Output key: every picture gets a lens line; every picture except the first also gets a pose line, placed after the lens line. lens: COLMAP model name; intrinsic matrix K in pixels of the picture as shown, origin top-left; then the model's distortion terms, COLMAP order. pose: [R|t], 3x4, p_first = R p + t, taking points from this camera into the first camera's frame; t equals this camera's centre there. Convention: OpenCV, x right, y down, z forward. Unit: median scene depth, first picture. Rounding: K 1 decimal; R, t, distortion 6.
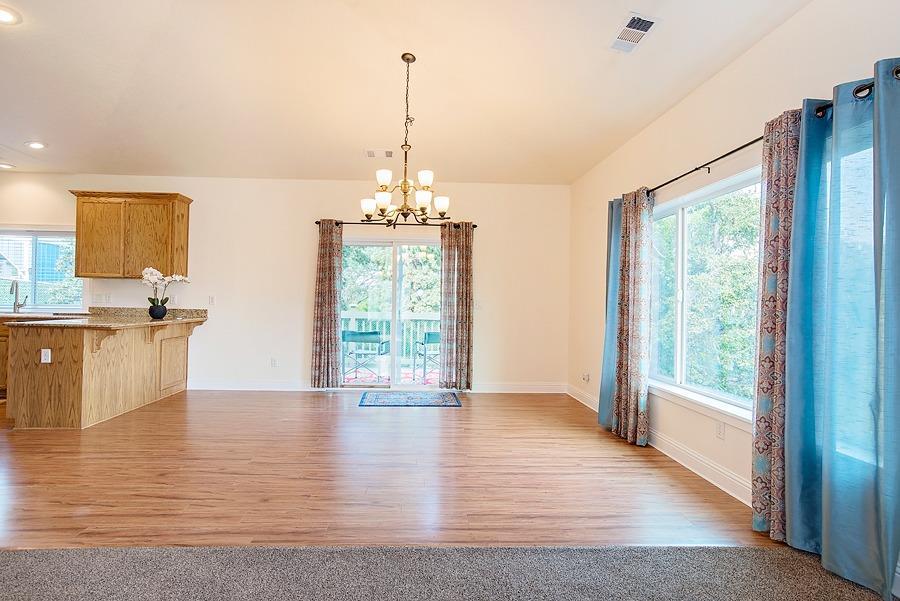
lens RADIAL K [[459.5, 0, 447.3], [0, 459.5, 303.3], [0, 0, 1]] dist [-0.040668, 0.000063]
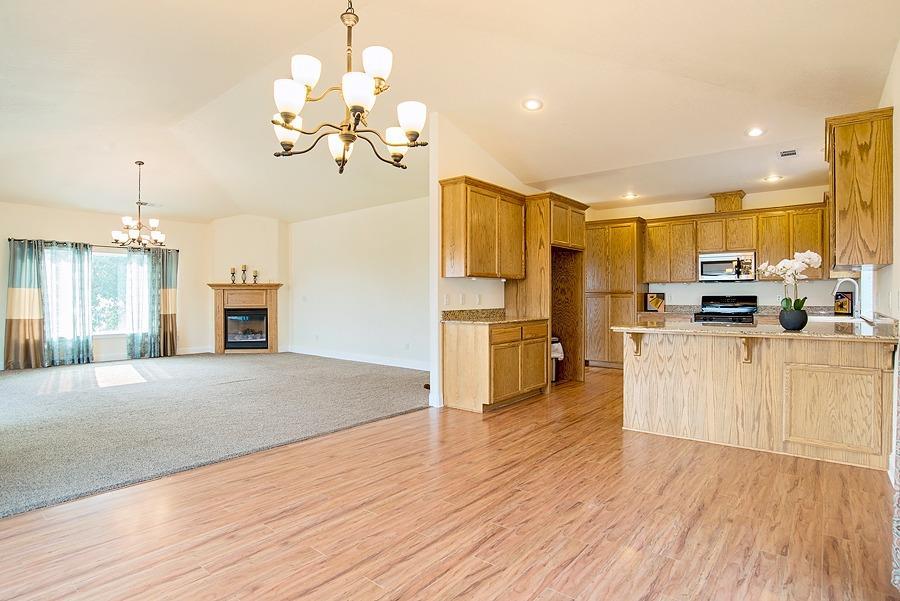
lens RADIAL K [[459.5, 0, 449.7], [0, 459.5, 297.8], [0, 0, 1]] dist [-0.040668, 0.000063]
pose [[-0.682682, -0.010533, -0.730640, 0.259664], [-0.003572, 0.999932, -0.011078, -0.004283], [0.730707, -0.004953, -0.682673, 1.708889]]
